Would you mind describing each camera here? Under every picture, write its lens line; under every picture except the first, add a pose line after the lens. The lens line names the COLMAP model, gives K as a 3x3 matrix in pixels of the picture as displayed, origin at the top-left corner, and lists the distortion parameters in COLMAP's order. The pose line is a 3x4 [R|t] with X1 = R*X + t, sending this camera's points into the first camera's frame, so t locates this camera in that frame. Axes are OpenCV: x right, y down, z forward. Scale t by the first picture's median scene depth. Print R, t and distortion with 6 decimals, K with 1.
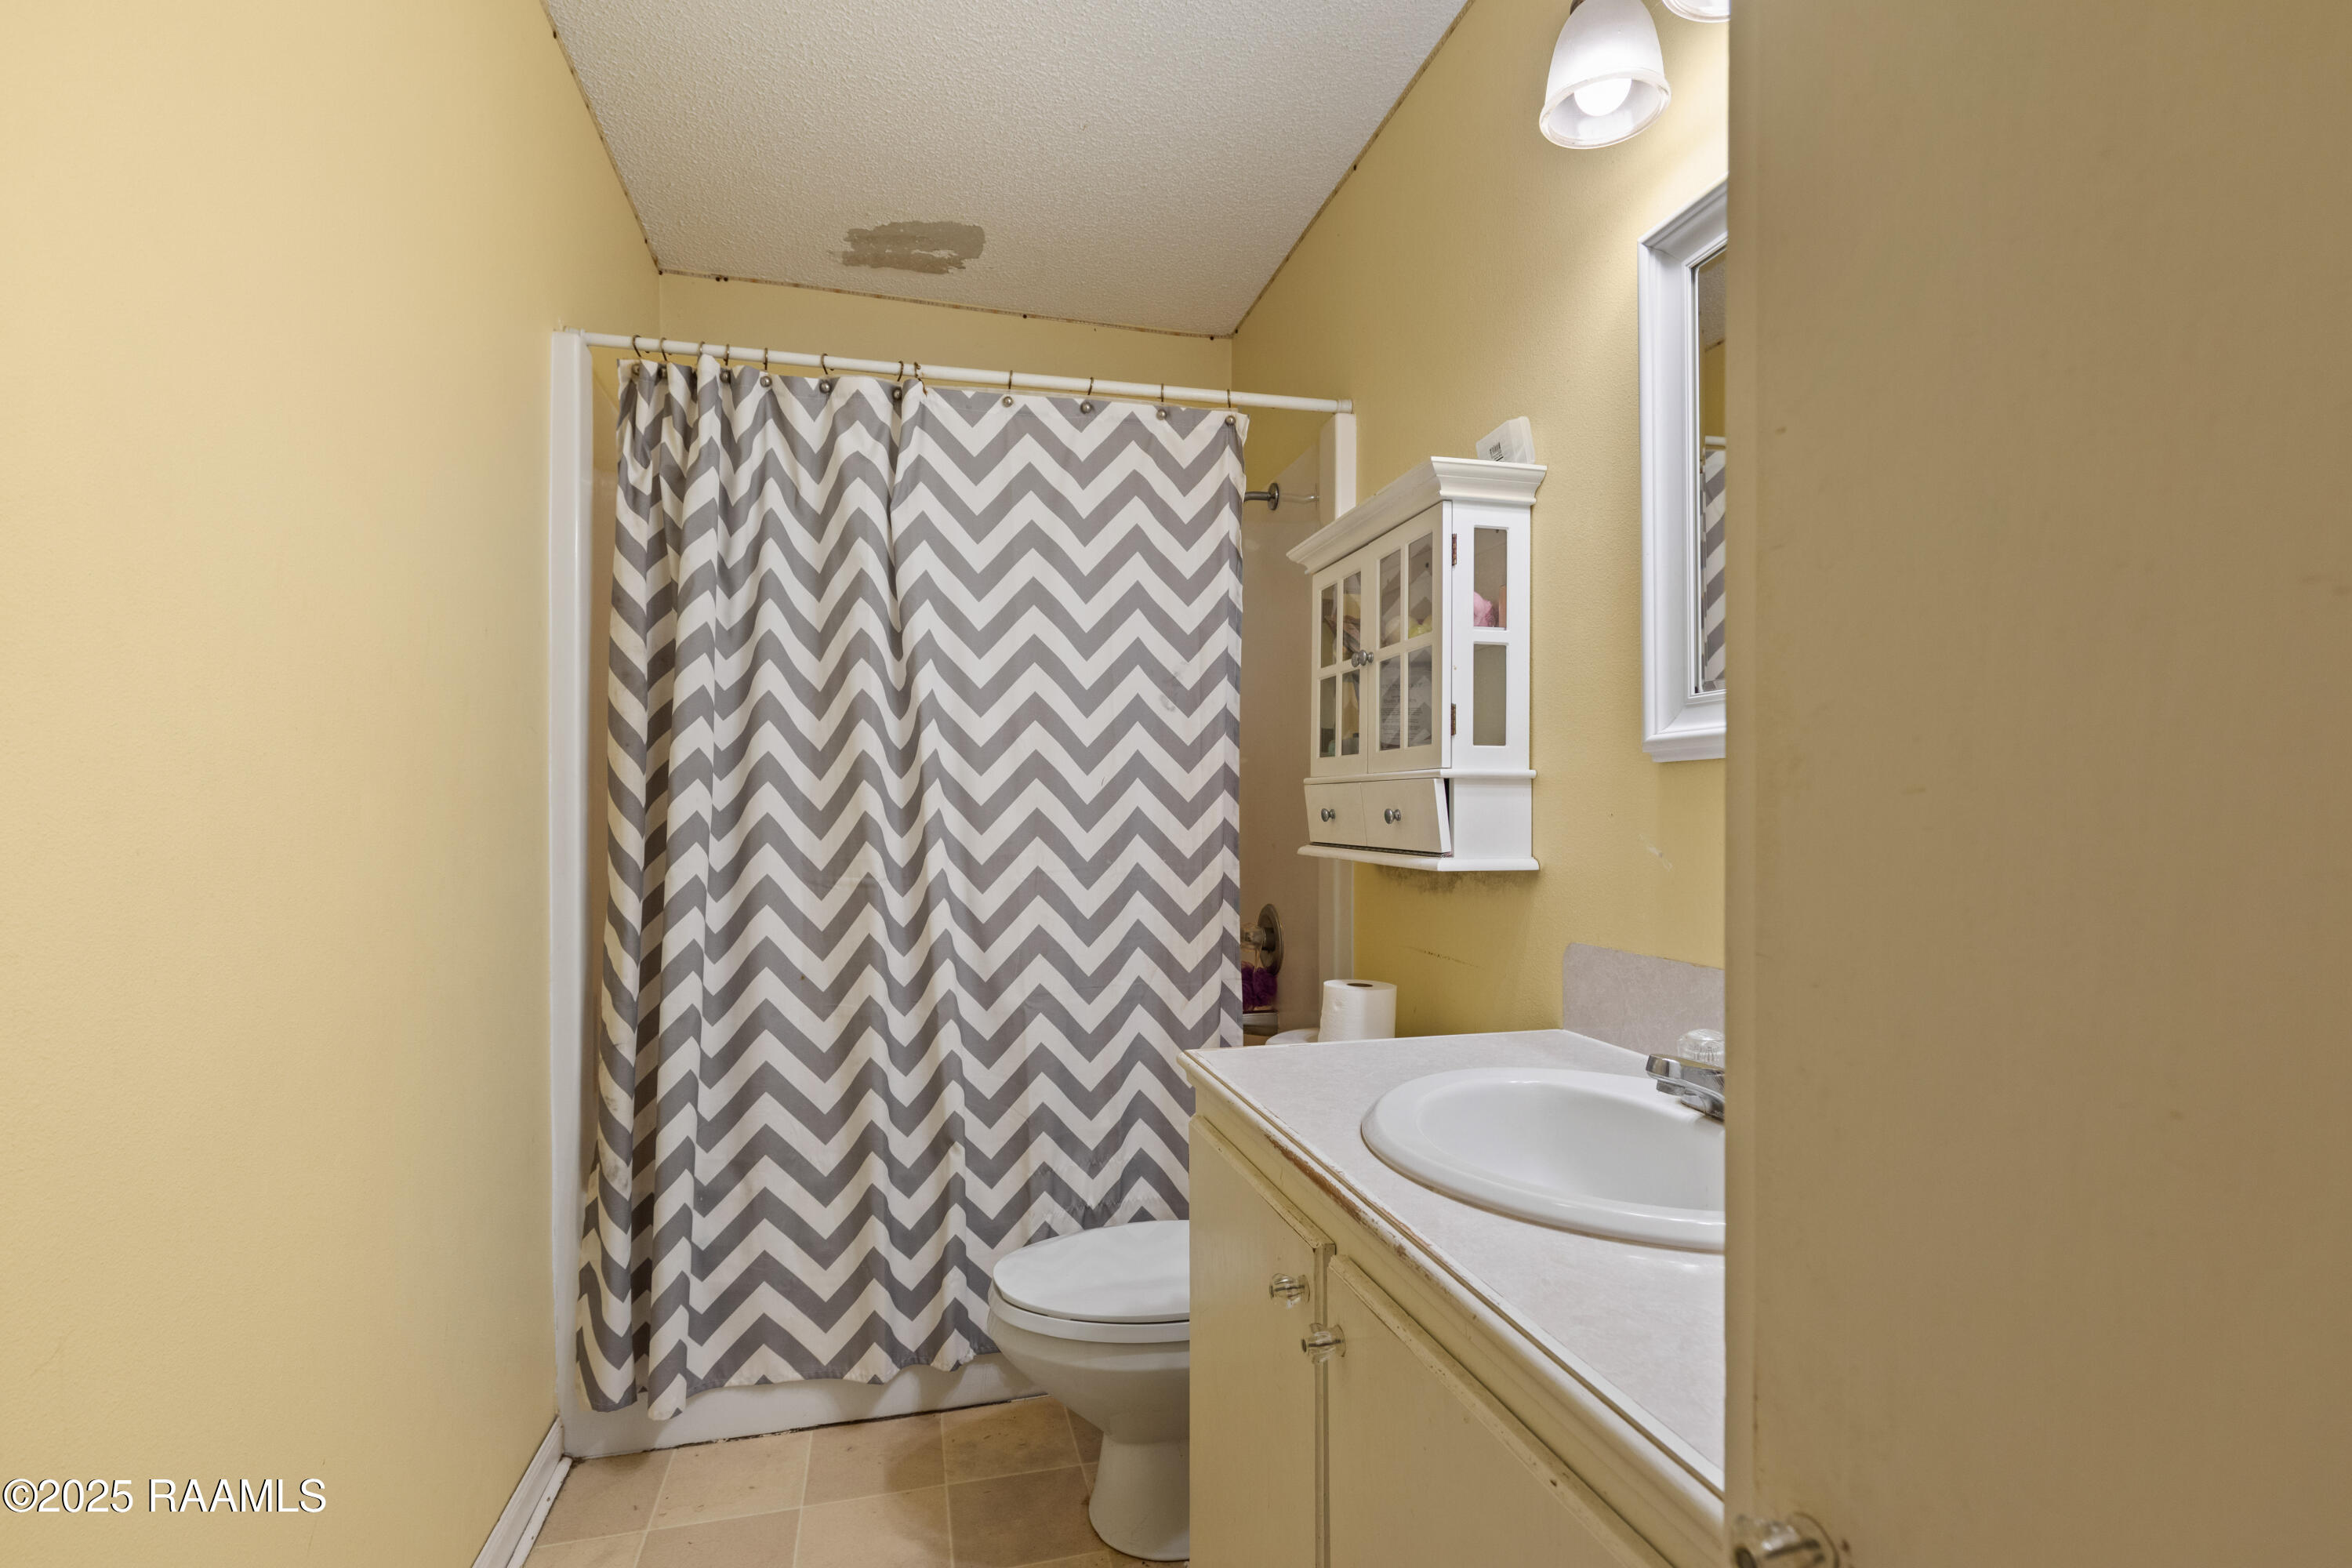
lens RADIAL K [[1110.3, 0, 1177.5], [0, 1110.3, 799.9], [0, 0, 1]] dist [-0.000114, -0.000488]
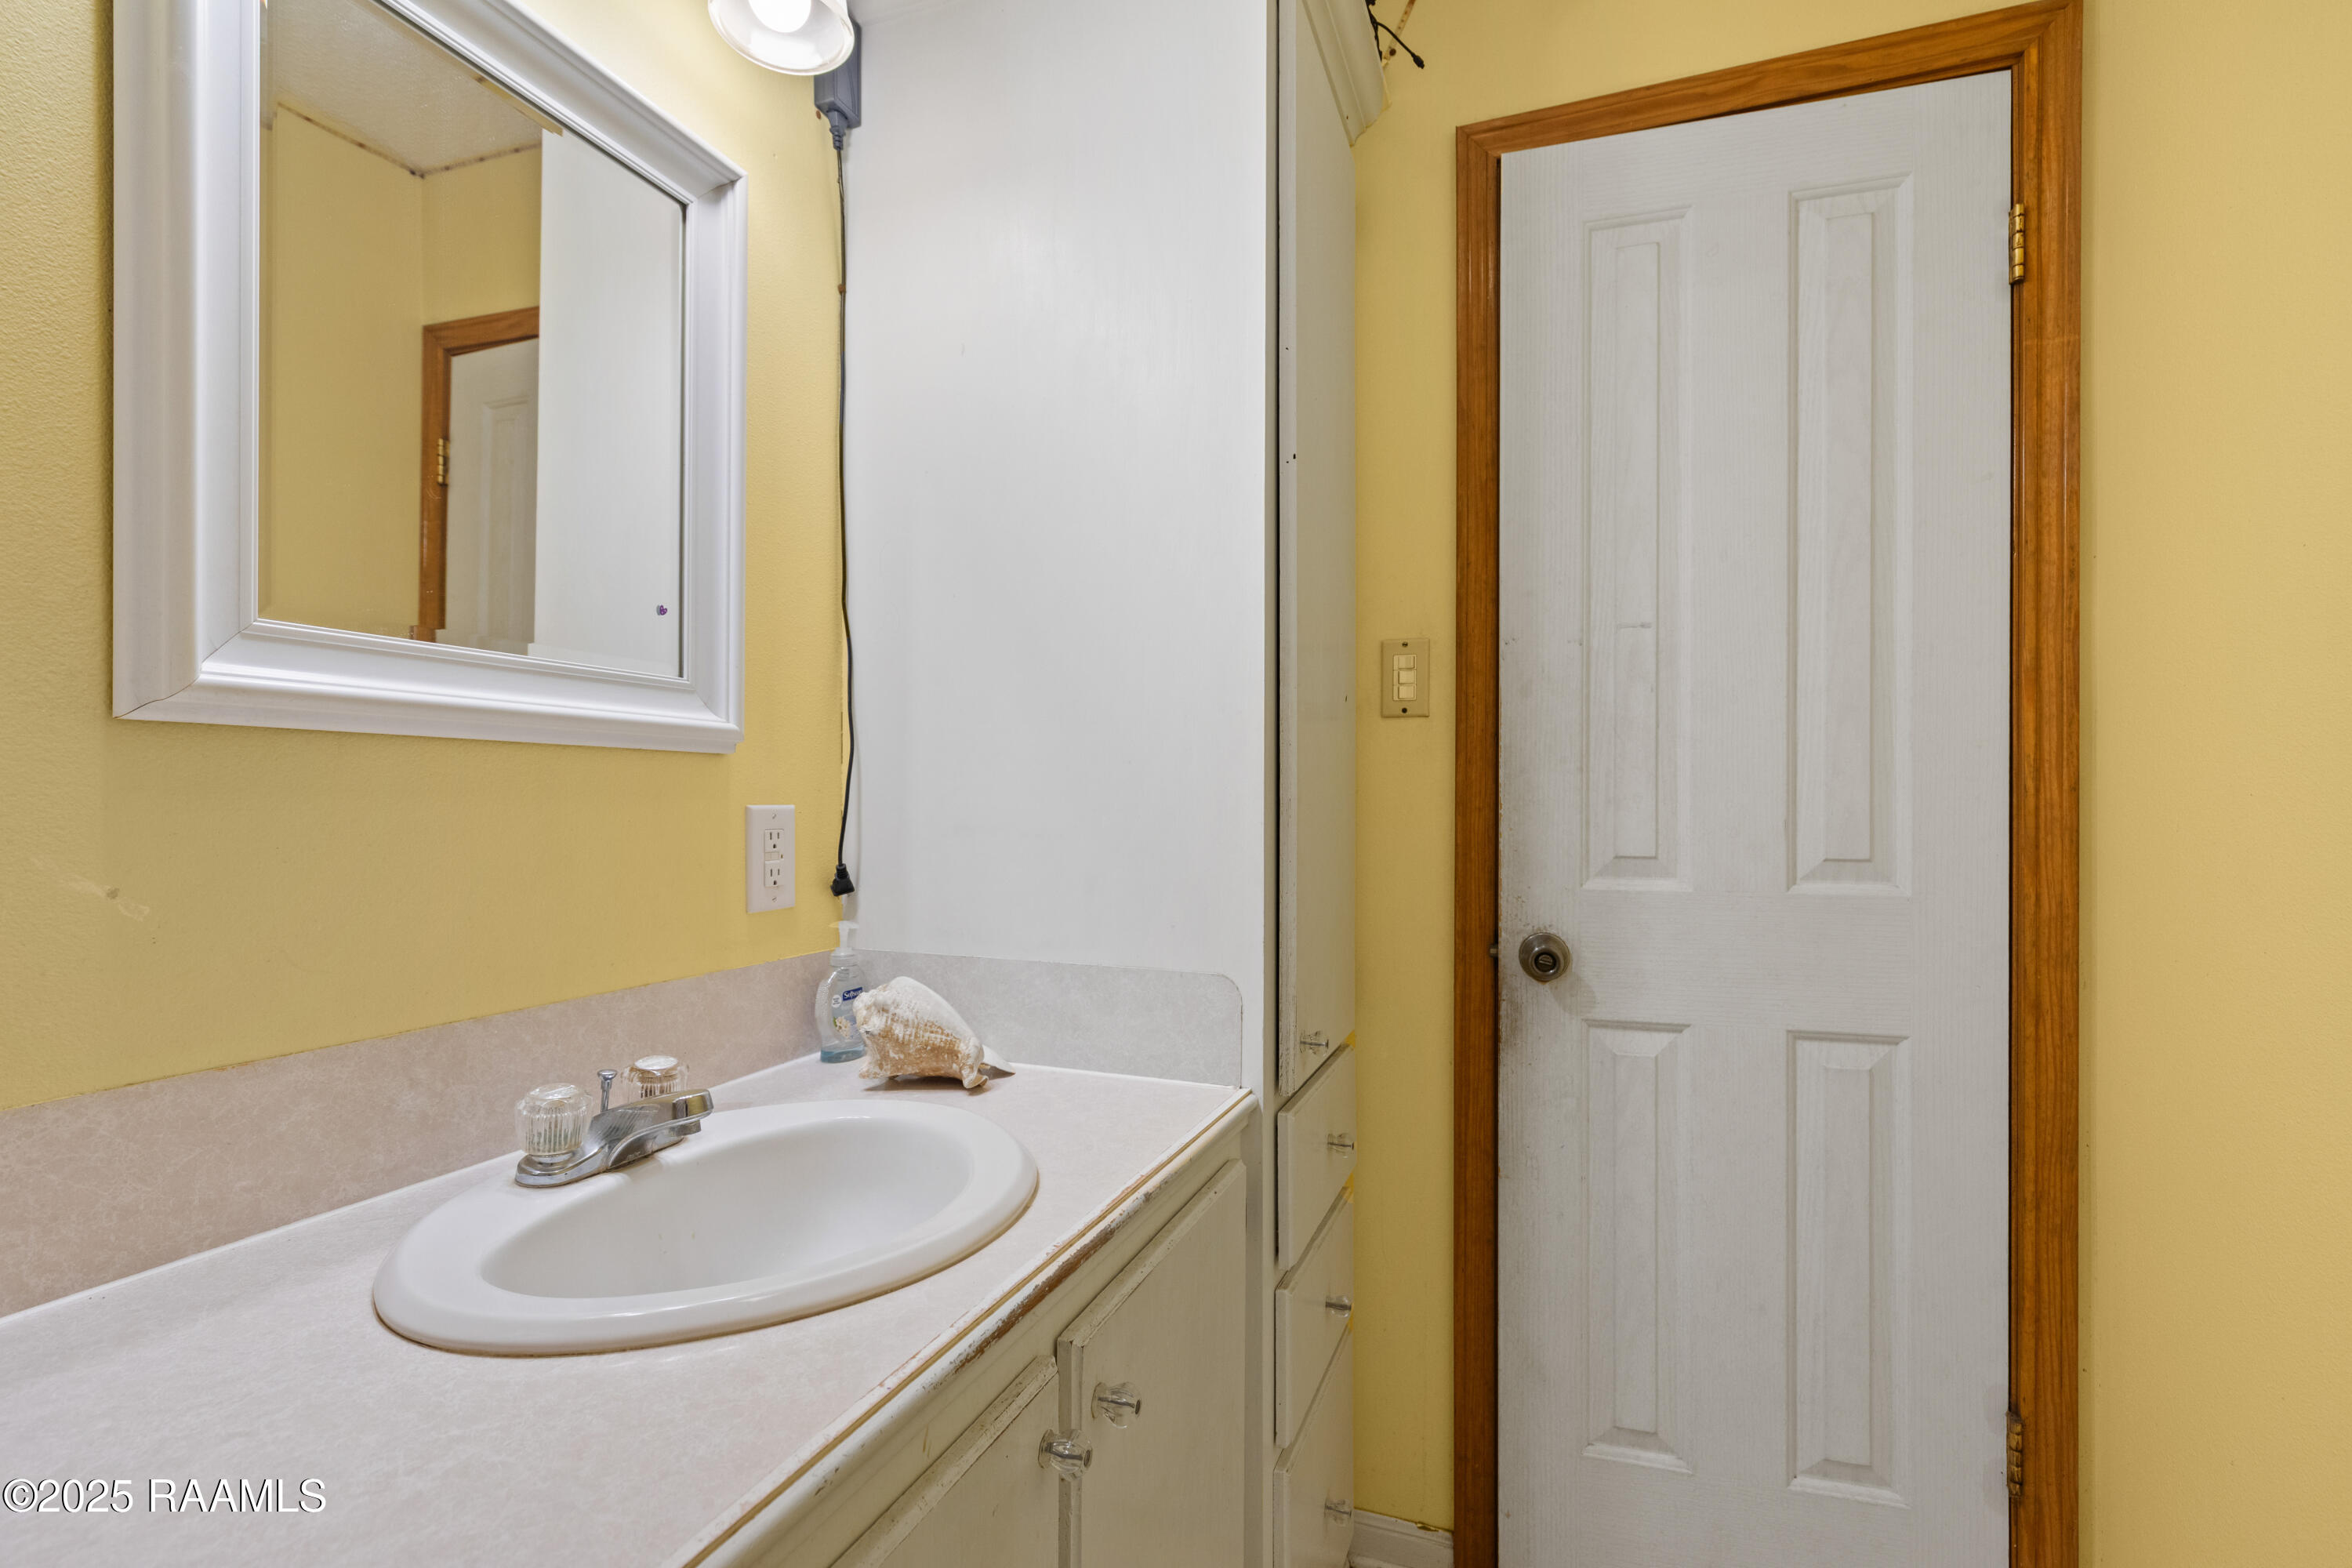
lens RADIAL K [[1110.3, 0, 1185.3], [0, 1110.3, 795.2], [0, 0, 1]] dist [-0.000114, -0.000488]
pose [[-0.824370, 0.001115, 0.566050, -0.379906], [-0.006872, 0.999905, -0.011977, 0.007604], [-0.566010, -0.013763, -0.824284, 1.542302]]
